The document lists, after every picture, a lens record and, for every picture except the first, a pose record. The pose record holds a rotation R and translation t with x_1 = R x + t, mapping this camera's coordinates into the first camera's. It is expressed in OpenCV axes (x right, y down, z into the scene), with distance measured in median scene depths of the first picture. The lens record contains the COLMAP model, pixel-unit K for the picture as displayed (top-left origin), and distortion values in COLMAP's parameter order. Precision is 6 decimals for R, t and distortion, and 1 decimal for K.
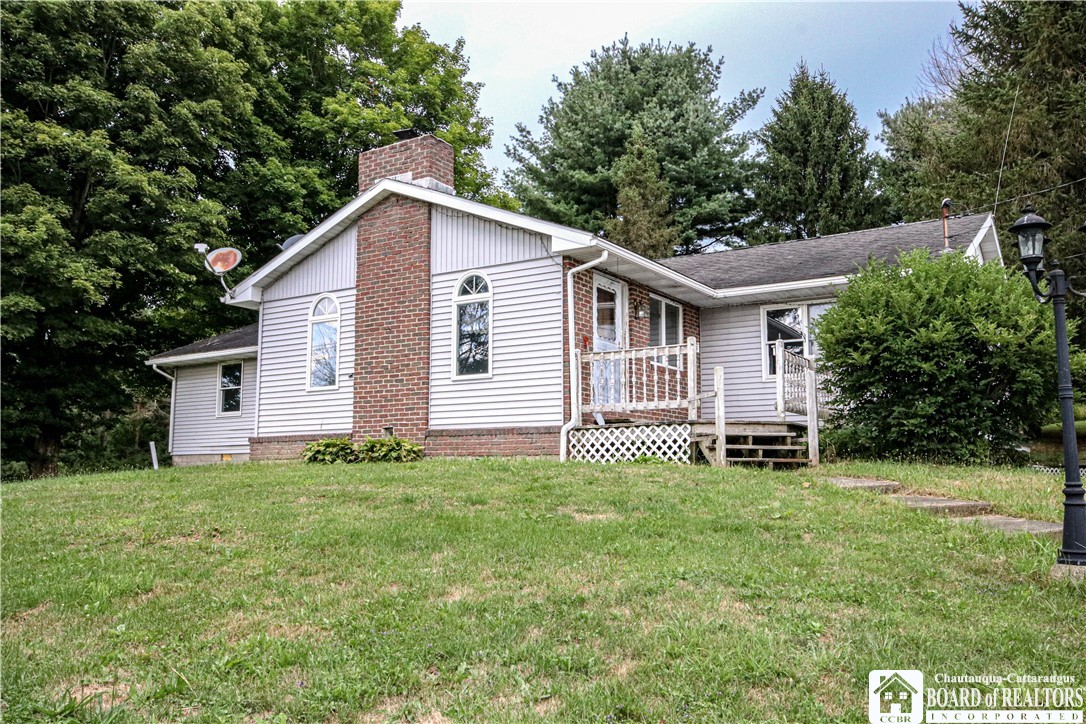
lens RADIAL K [[923.3, 0, 533.1], [0, 923.3, 354.8], [0, 0, 1]] dist [-0.005537, 0.026615]
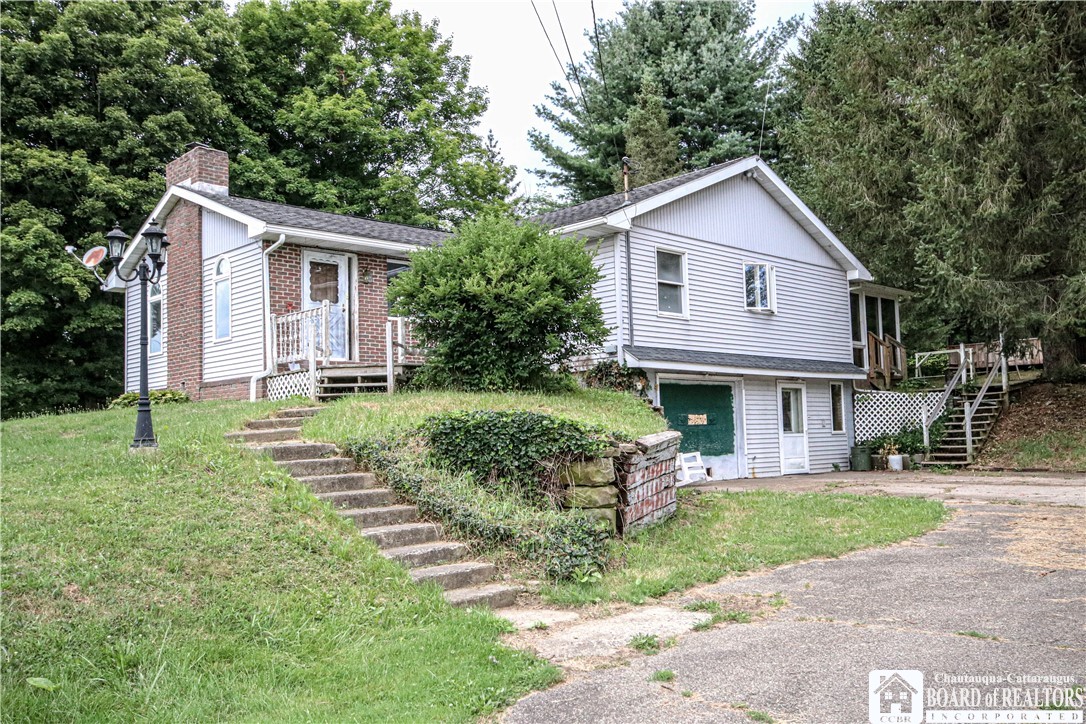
lens RADIAL K [[940.7, 0, 535.8], [0, 940.7, 351.4], [0, 0, 1]] dist [0.012193, -0.005162]
pose [[0.974270, -0.052476, -0.219190, 0.375647], [0.063361, 0.997067, 0.042924, 0.006973], [0.216294, -0.055708, 0.974738, -0.099191]]
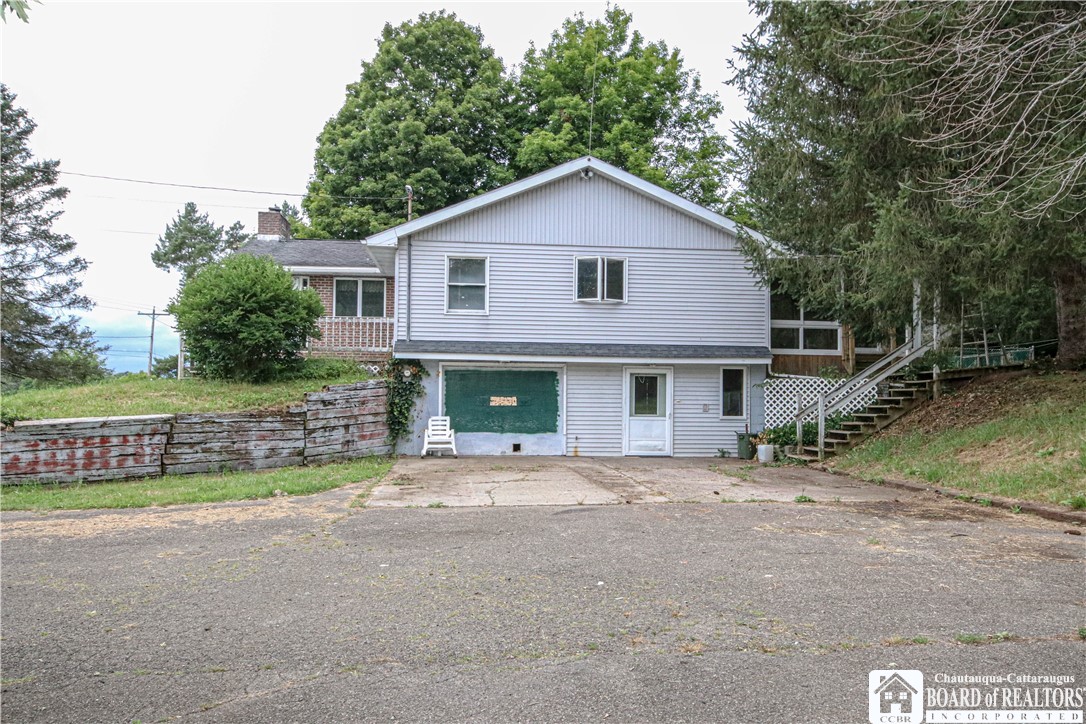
lens RADIAL K [[780.1, 0, 540.2], [0, 780.1, 354.3], [0, 0, 1]] dist [0.026962, 0.000733]
pose [[0.622242, -0.042038, -0.781695, 0.949809], [0.103685, 0.994185, 0.029069, 0.043339], [0.775928, -0.099138, 0.622983, 0.261839]]
